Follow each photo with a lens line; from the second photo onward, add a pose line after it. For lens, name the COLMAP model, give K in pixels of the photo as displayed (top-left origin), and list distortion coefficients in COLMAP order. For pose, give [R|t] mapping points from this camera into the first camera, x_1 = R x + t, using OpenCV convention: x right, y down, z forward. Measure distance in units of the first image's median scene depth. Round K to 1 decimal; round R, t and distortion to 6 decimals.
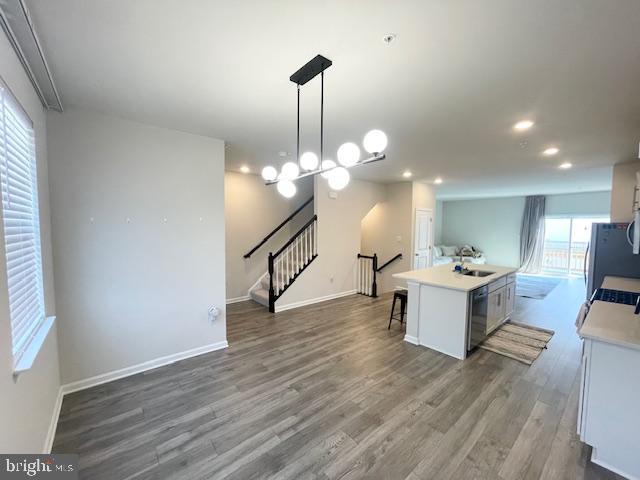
lens RADIAL K [[256.2, 0, 318.4], [0, 256.2, 242.0], [0, 0, 1]] dist [-0.000198, 0.000669]
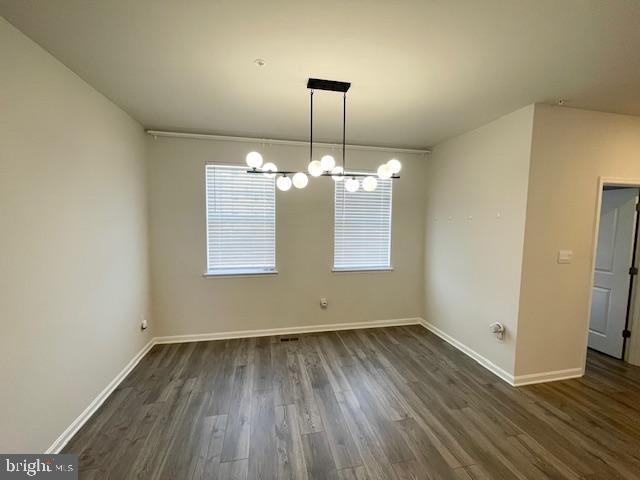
lens RADIAL K [[256.2, 0, 315.6], [0, 256.2, 239.3], [0, 0, 1]] dist [-0.000198, 0.000669]
pose [[-0.469869, 0.049880, -0.881326, 0.726979], [-0.069881, 0.993167, 0.093466, -0.051451], [0.879966, 0.105504, -0.463172, 1.073593]]
